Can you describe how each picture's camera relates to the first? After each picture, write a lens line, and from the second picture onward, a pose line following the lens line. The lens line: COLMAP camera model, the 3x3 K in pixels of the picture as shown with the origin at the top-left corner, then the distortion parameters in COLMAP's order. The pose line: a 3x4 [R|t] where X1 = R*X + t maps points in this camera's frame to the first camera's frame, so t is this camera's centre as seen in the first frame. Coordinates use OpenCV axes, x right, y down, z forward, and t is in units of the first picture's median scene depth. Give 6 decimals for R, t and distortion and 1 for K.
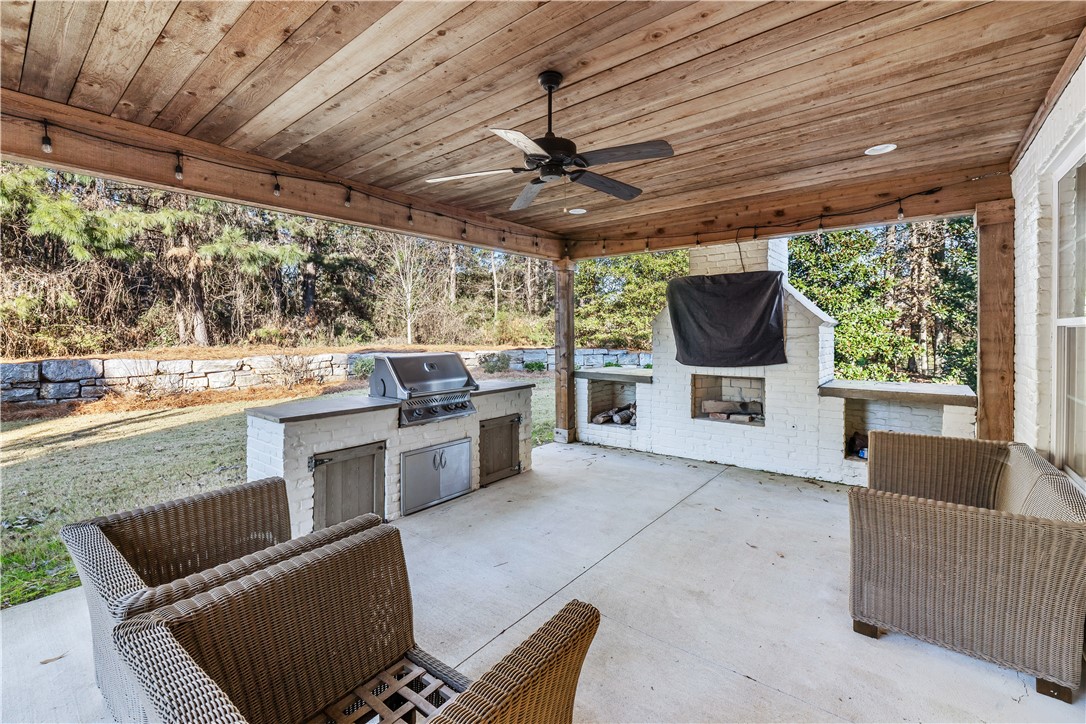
lens RADIAL K [[471.4, 0, 542.9], [0, 471.4, 354.8], [0, 0, 1]] dist [-0.001438, -0.000180]
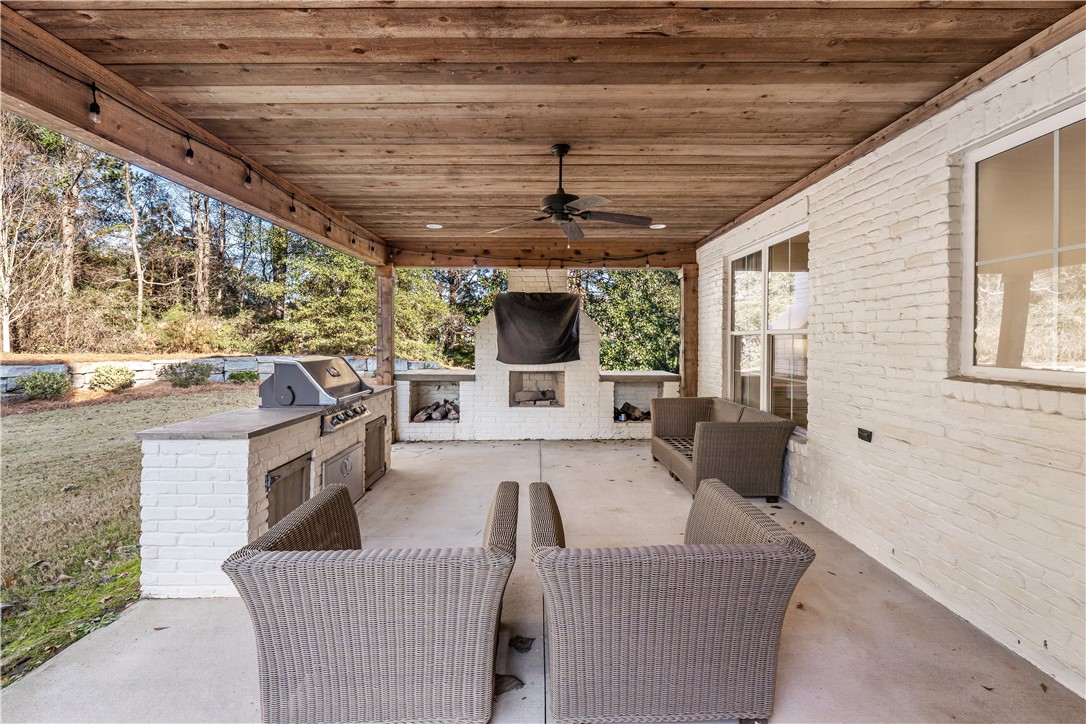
lens RADIAL K [[470.5, 0, 540.7], [0, 470.5, 366.0], [0, 0, 1]] dist [-0.002487, -0.001092]
pose [[0.769933, -0.031606, 0.637341, -0.445479], [0.024419, 0.999500, 0.020066, 0.005304], [-0.637657, 0.000113, 0.770320, -0.002327]]
